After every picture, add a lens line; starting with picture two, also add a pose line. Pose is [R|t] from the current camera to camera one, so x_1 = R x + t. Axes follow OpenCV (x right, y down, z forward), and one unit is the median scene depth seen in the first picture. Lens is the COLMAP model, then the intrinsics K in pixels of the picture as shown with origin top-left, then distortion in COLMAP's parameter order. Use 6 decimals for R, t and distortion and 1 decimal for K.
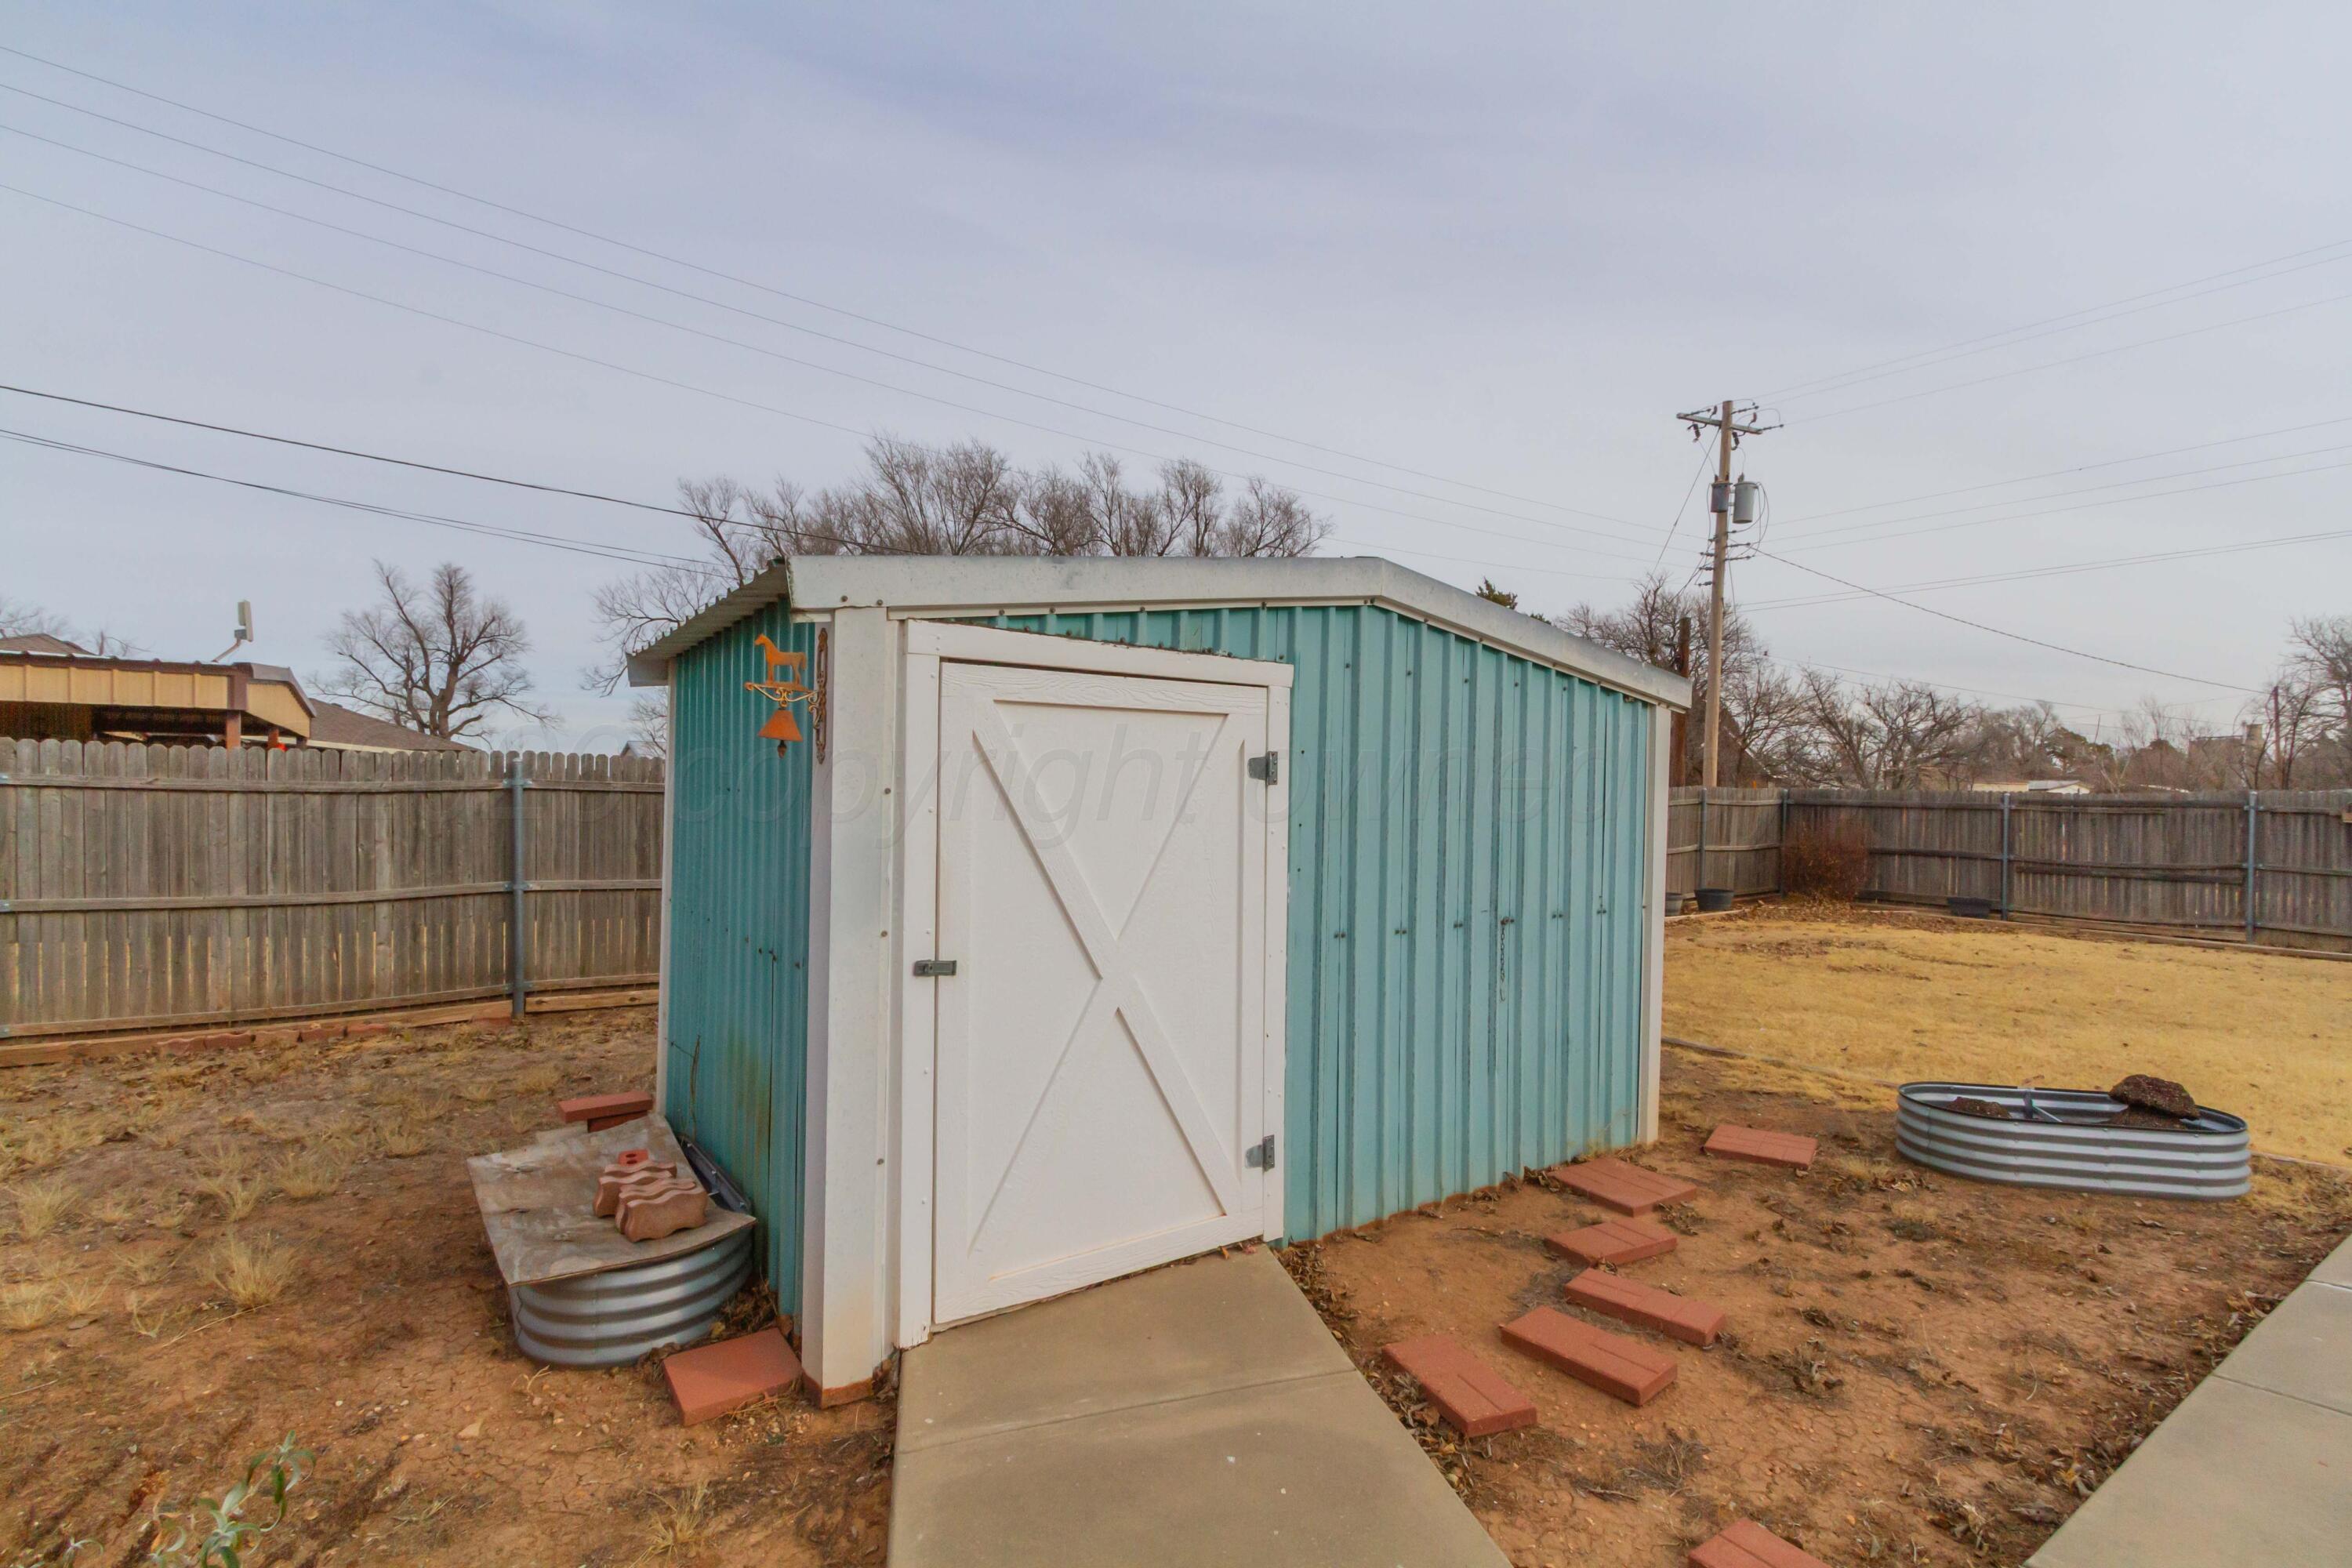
lens RADIAL K [[1072.0, 0, 1182.6], [0, 1072.0, 799.8], [0, 0, 1]] dist [0.005576, 0.000927]
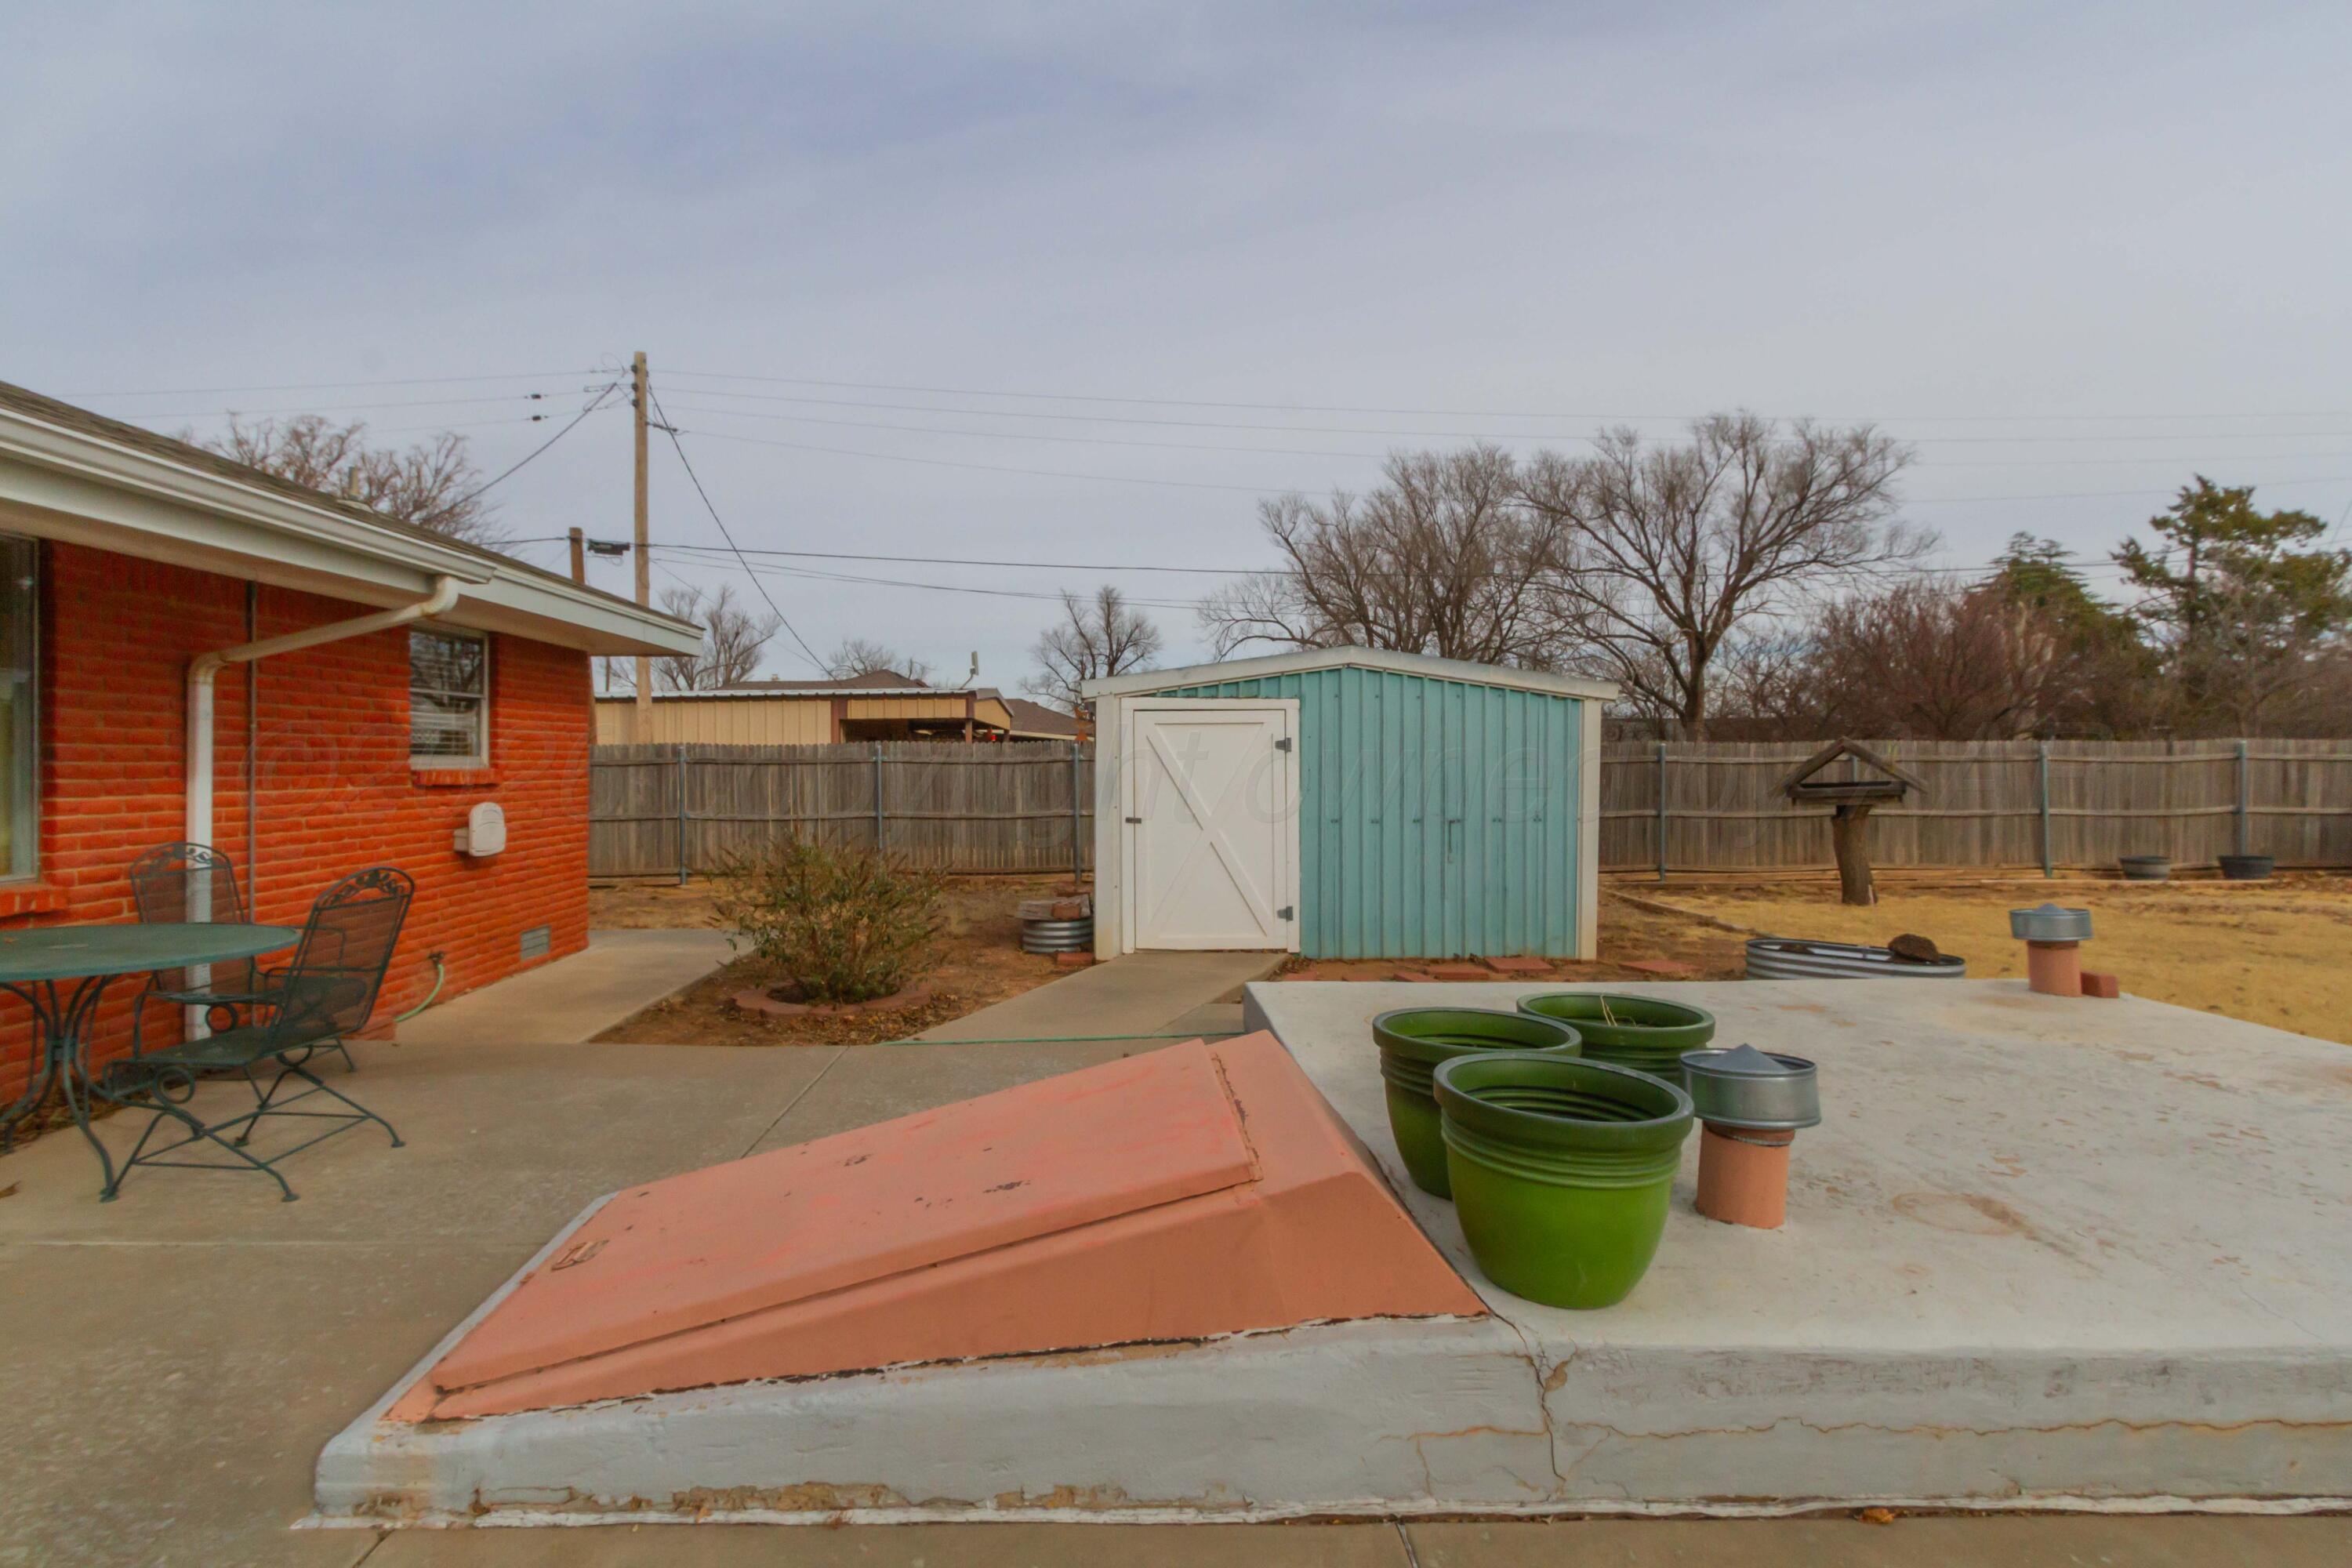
lens RADIAL K [[1072.0, 0, 1172.4], [0, 1072.0, 772.3], [0, 0, 1]] dist [0.005576, 0.000927]
pose [[0.853575, -0.008819, -0.520895, 0.490875], [0.010628, 0.999943, 0.000487, 0.011245], [0.520861, -0.005952, 0.853621, -0.500065]]
